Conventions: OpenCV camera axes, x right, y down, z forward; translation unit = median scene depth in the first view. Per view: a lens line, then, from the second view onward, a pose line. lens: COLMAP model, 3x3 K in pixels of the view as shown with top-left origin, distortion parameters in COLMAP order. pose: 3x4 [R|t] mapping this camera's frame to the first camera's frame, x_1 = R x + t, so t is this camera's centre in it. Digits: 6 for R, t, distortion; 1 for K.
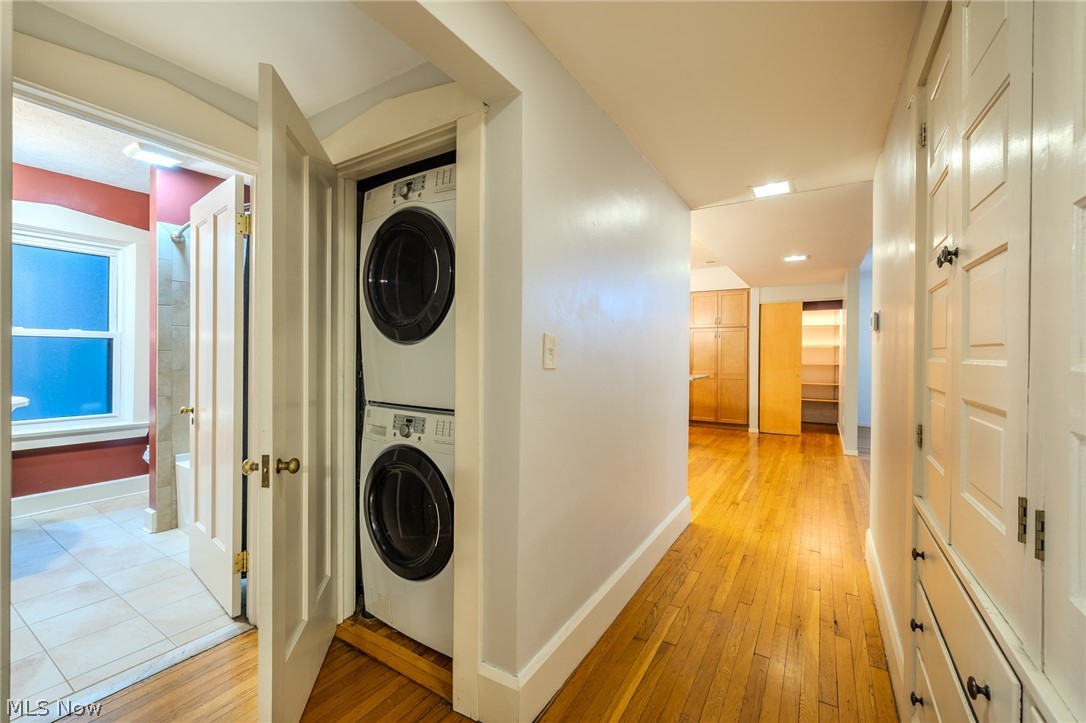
lens RADIAL K [[452.5, 0, 537.8], [0, 452.5, 353.2], [0, 0, 1]] dist [0.001752, 0.000147]
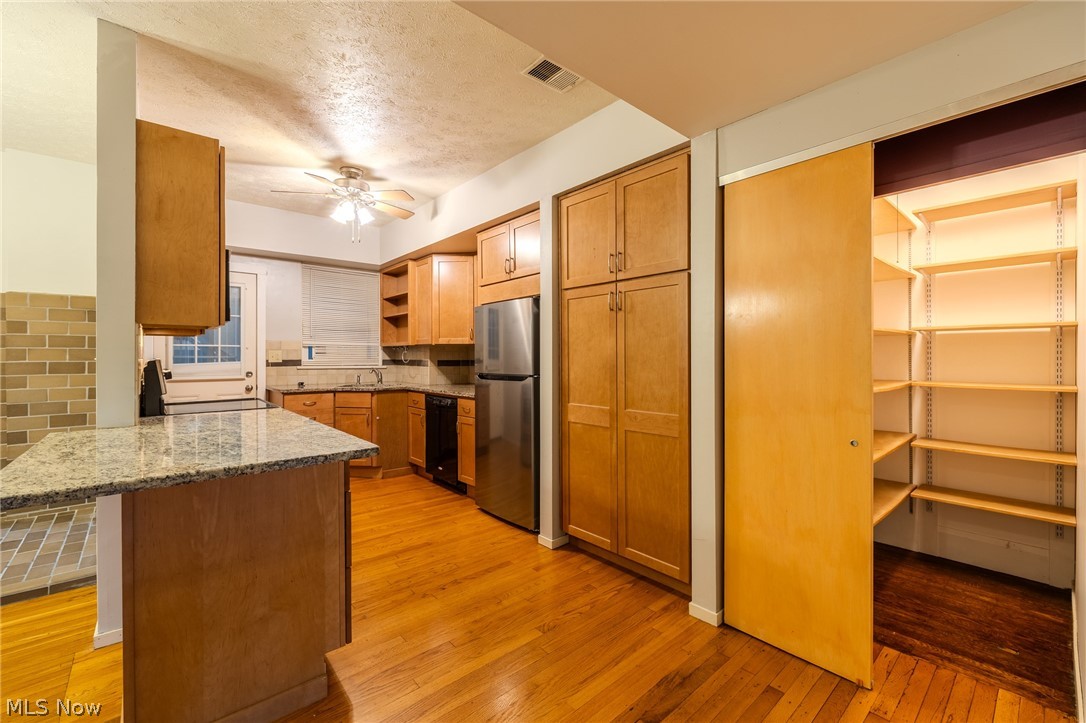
lens RADIAL K [[452.5, 0, 537.9], [0, 452.5, 357.2], [0, 0, 1]] dist [0.001752, 0.000147]
pose [[0.955879, -0.005892, -0.293701, 0.453781], [0.005855, 0.999982, -0.001004, 0.001462], [0.293702, -0.000760, 0.955897, 0.671354]]
